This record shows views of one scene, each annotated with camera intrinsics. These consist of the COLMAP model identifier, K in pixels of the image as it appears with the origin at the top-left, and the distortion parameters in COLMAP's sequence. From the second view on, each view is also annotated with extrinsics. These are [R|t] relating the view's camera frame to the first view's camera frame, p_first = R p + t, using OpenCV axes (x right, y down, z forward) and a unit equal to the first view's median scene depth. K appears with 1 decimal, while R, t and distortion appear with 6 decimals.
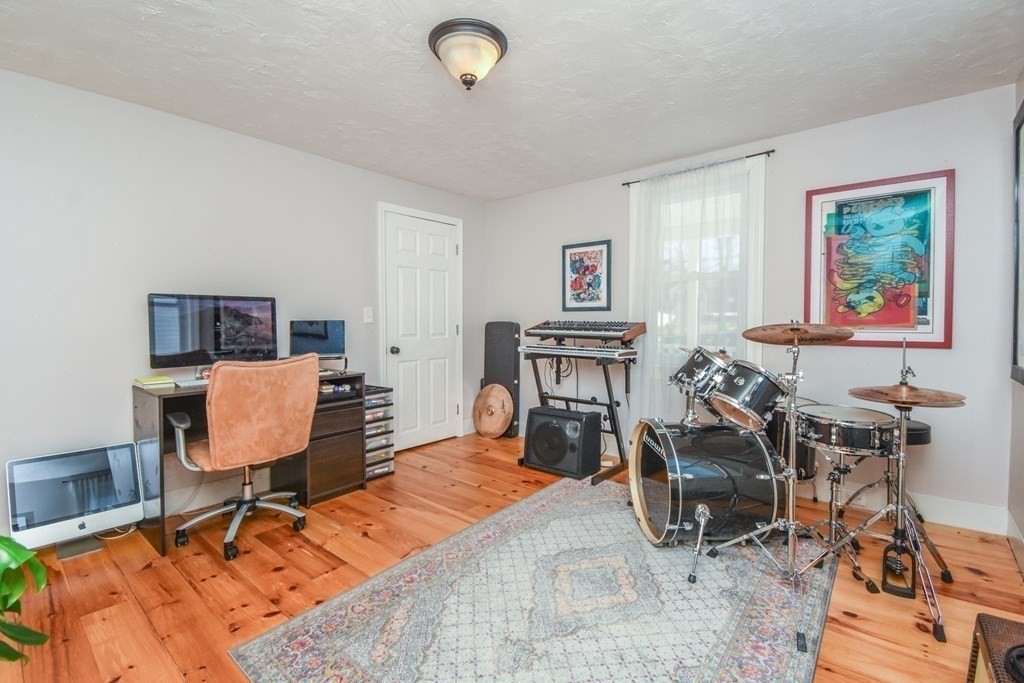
lens RADIAL K [[455.4, 0, 516.3], [0, 455.4, 322.7], [0, 0, 1]] dist [0.000196, -0.000548]
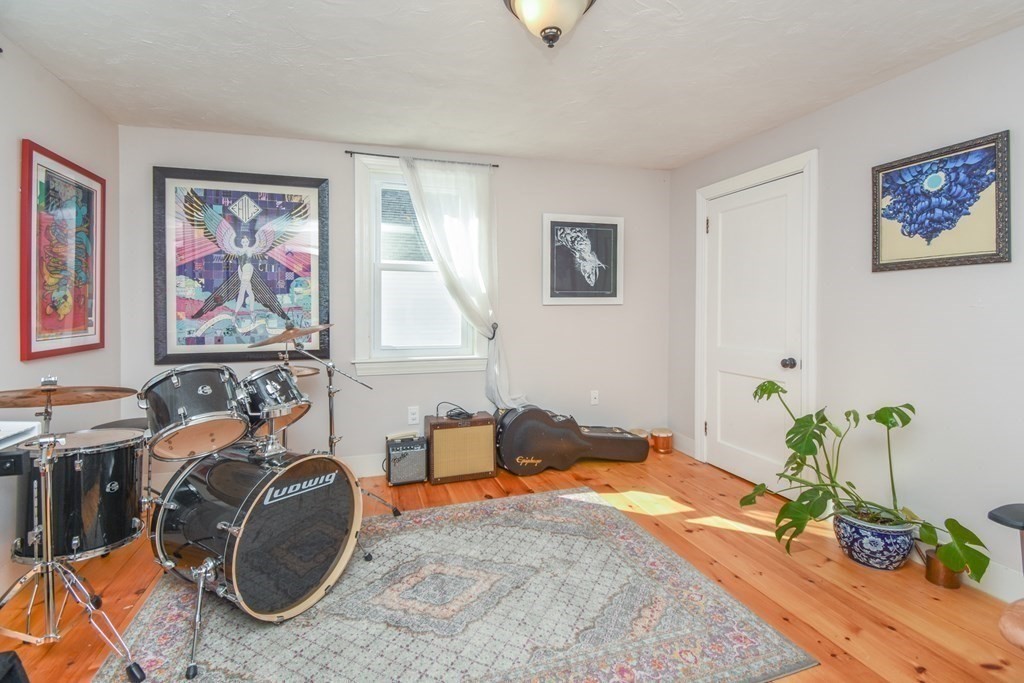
lens RADIAL K [[449.0, 0, 486.7], [0, 449.0, 319.0], [0, 0, 1]] dist [0.024722, -0.017876]
pose [[-0.826726, -0.005261, 0.562579, -0.444178], [0.013499, 0.999483, 0.029185, -0.038918], [-0.562442, 0.031723, -0.826228, 1.663437]]
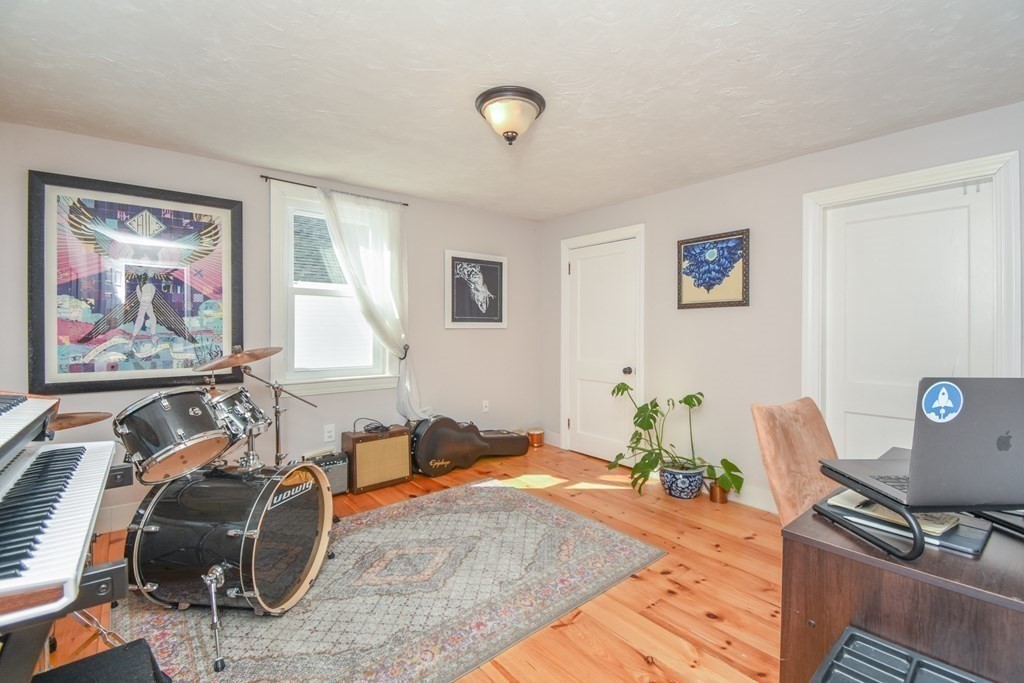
lens RADIAL K [[442.6, 0, 497.3], [0, 442.6, 339.0], [0, 0, 1]] dist [0.024286, -0.022837]
pose [[-0.977311, 0.001611, 0.211803, -0.293952], [0.008314, 0.999492, 0.030765, -0.051580], [-0.211646, 0.031828, -0.976828, 1.987557]]
